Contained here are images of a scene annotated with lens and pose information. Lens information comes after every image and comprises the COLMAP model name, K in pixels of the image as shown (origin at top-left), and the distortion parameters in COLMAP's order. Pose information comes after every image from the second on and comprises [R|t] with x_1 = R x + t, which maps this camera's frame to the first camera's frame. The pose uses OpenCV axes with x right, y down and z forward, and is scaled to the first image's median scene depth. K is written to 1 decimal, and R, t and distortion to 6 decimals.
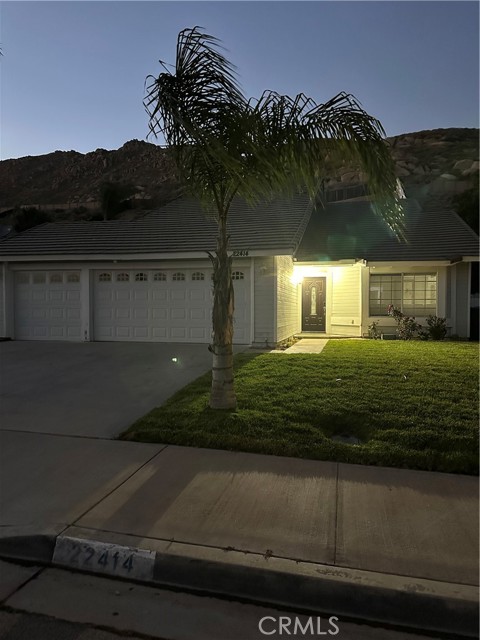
lens RADIAL K [[441.6, 0, 240.0], [0, 441.6, 320.0], [0, 0, 1]] dist [0.141372, -0.253416]
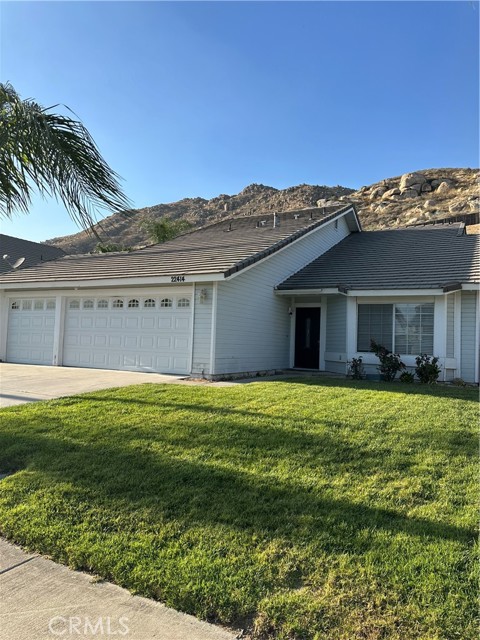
lens RADIAL K [[441.6, 0, 240.0], [0, 441.6, 320.0], [0, 0, 1]] dist [0.141372, -0.253416]
pose [[0.964718, 0.017381, -0.262711, 0.343965], [-0.038733, 0.996331, -0.076316, 0.004960], [0.260420, 0.083799, 0.961852, 0.110661]]
